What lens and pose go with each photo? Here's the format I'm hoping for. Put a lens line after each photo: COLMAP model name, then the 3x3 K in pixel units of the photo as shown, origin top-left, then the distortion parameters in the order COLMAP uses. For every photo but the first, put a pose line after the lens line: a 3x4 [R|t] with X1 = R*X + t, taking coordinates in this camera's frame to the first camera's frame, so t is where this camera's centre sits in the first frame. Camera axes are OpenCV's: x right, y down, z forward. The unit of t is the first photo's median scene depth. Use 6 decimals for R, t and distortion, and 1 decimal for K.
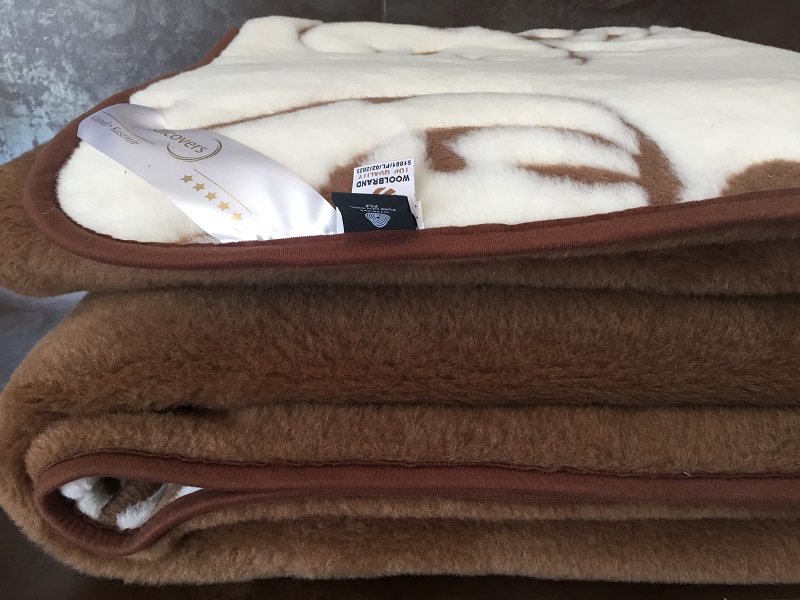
lens RADIAL K [[692.8, 0, 397.4], [0, 692.8, 294.1], [0, 0, 1]] dist [0.087703, -0.136813]
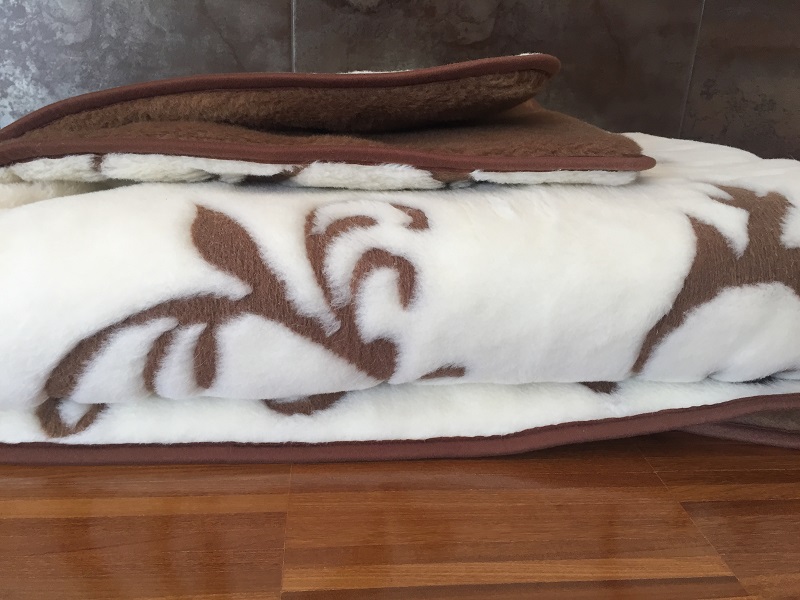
lens RADIAL K [[692.8, 0, 401.4], [0, 692.8, 300.0], [0, 0, 1]] dist [0.087703, -0.136813]
pose [[0.994041, 0.018056, 0.107500, 0.047489], [-0.009942, 0.997093, -0.075542, 0.170913], [-0.108551, 0.074023, 0.991331, -0.255173]]
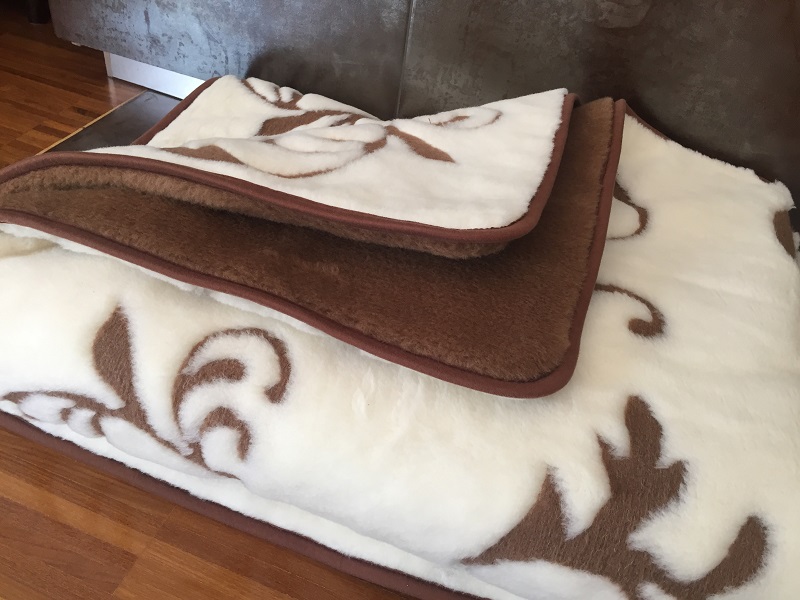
lens RADIAL K [[692.8, 0, 399.1], [0, 692.8, 299.9], [0, 0, 1]] dist [0.087703, -0.136813]
pose [[0.929798, 0.325047, -0.172685, 0.324303], [-0.264813, 0.916610, 0.299499, -0.257183], [0.255636, -0.232745, 0.938339, -0.218353]]
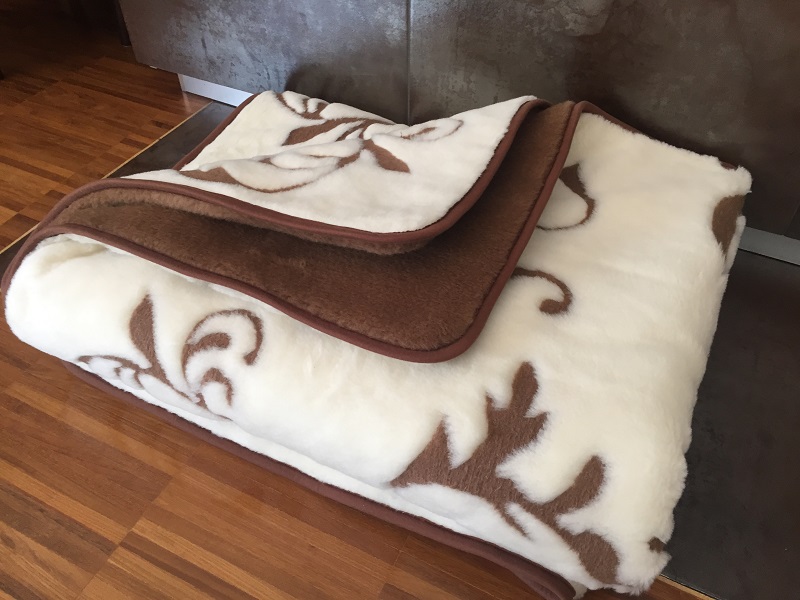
lens RADIAL K [[692.8, 0, 396.5], [0, 692.8, 299.8], [0, 0, 1]] dist [0.087703, -0.136813]
pose [[0.891674, 0.326027, -0.314045, 0.557095], [-0.195069, 0.902769, 0.383349, -0.396564], [0.408492, -0.280562, 0.868573, -0.330828]]
